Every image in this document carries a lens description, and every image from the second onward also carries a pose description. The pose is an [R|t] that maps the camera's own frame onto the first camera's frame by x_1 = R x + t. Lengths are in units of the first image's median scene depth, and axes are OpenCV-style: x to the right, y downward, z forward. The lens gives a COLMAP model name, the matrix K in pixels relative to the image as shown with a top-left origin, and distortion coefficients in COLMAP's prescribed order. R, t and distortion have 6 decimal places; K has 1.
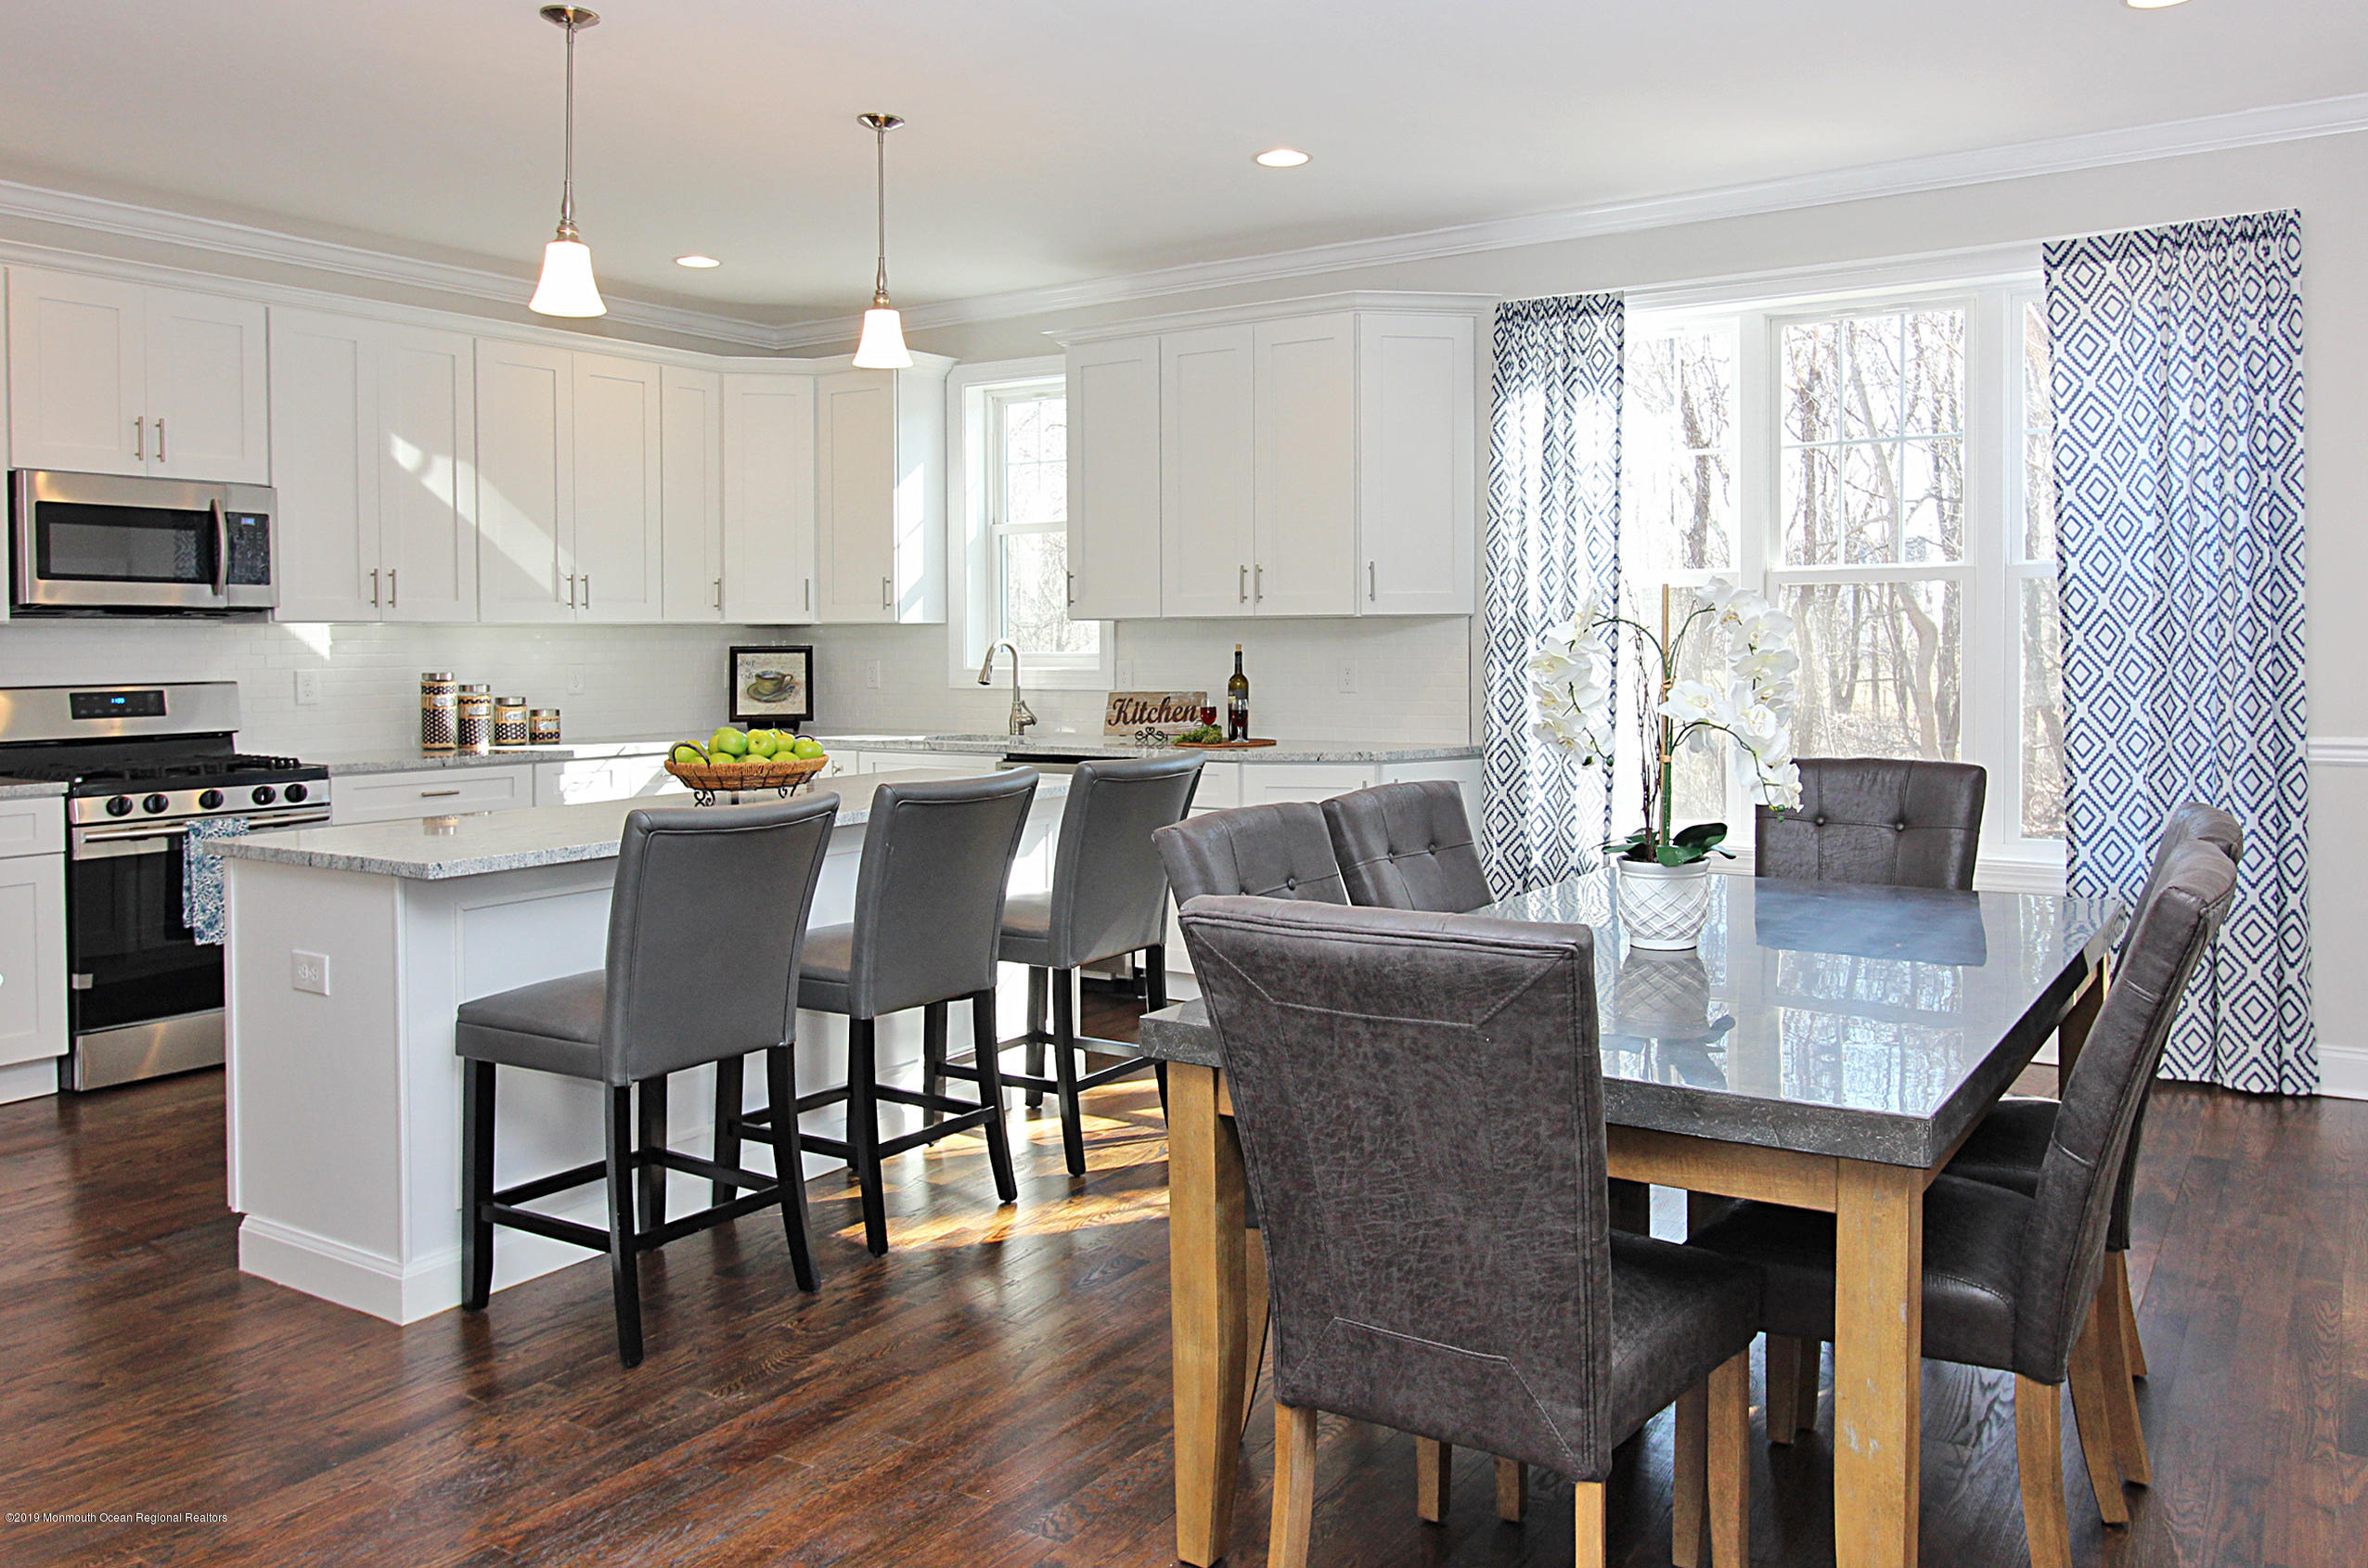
lens RADIAL K [[1775.0, 0, 1197.7], [0, 1775.0, 709.1], [0, 0, 1]] dist [0.023904, 0.001783]
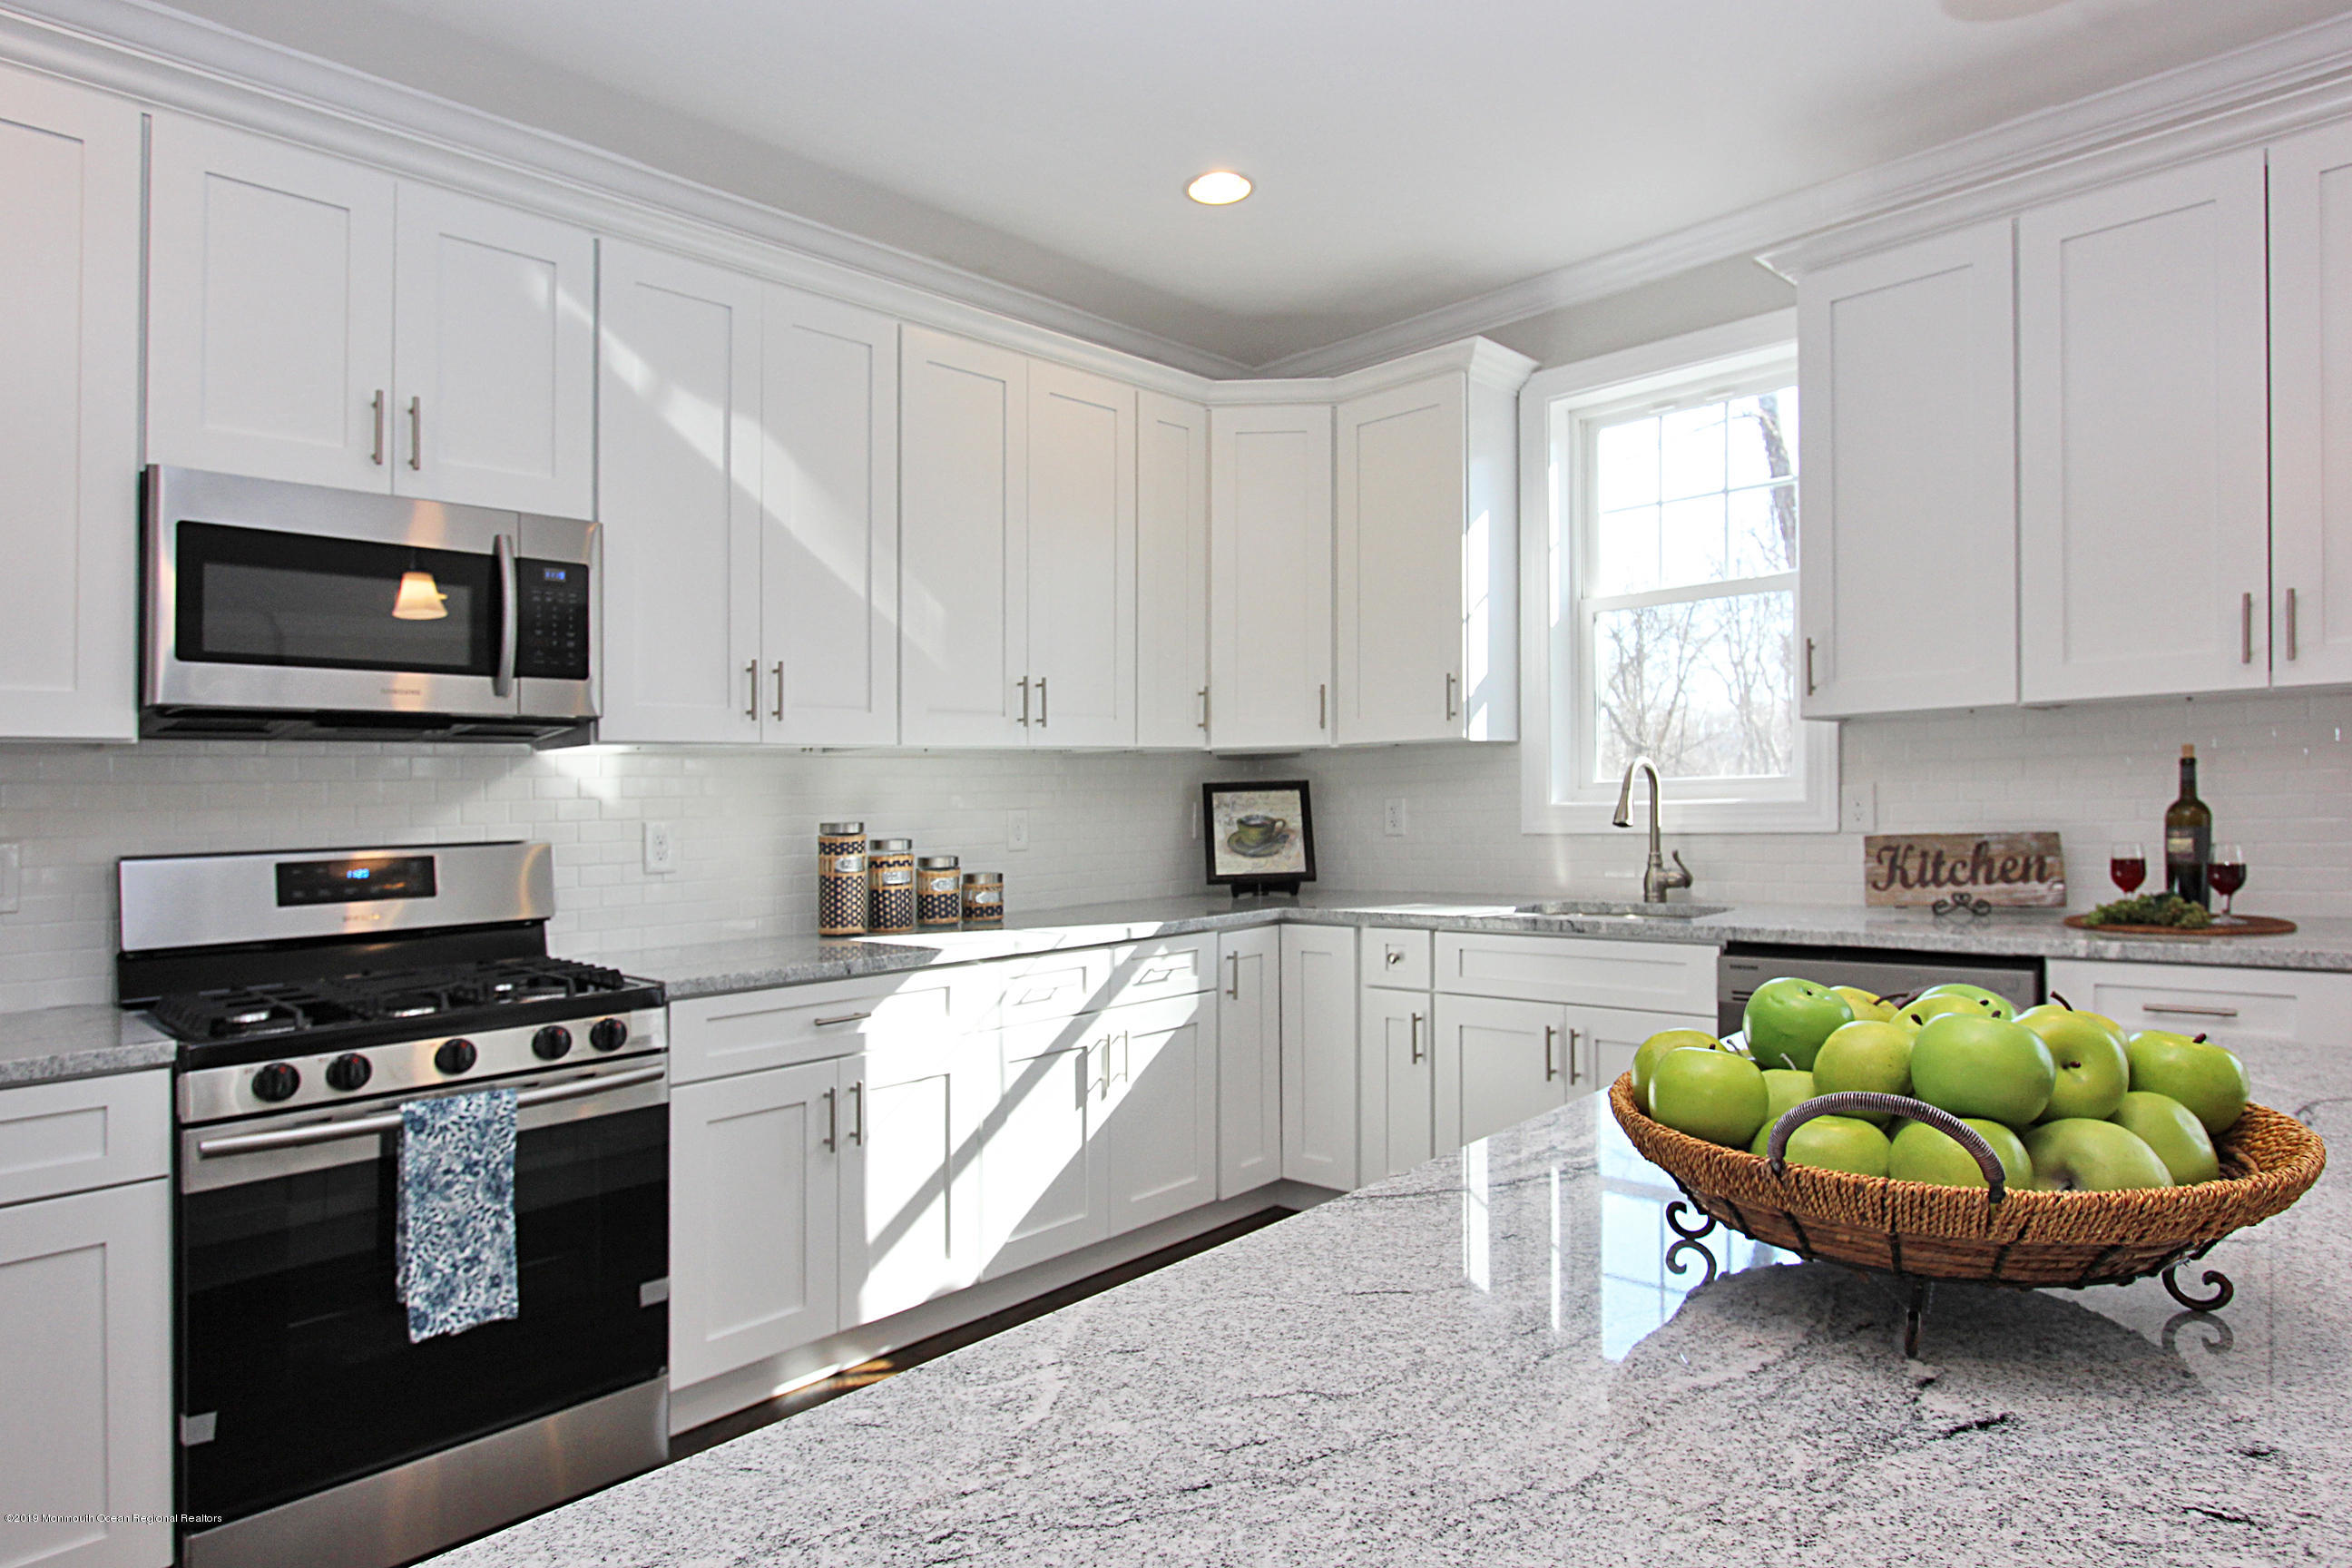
lens RADIAL K [[1264.7, 0, 1122.3], [0, 1264.7, 703.3], [0, 0, 1]] dist [-0.004506, -0.000829]
pose [[0.983353, -0.035136, -0.178278, -0.253726], [0.014130, 0.992942, -0.117753, -0.007929], [0.181157, 0.113274, 0.976909, 0.590701]]
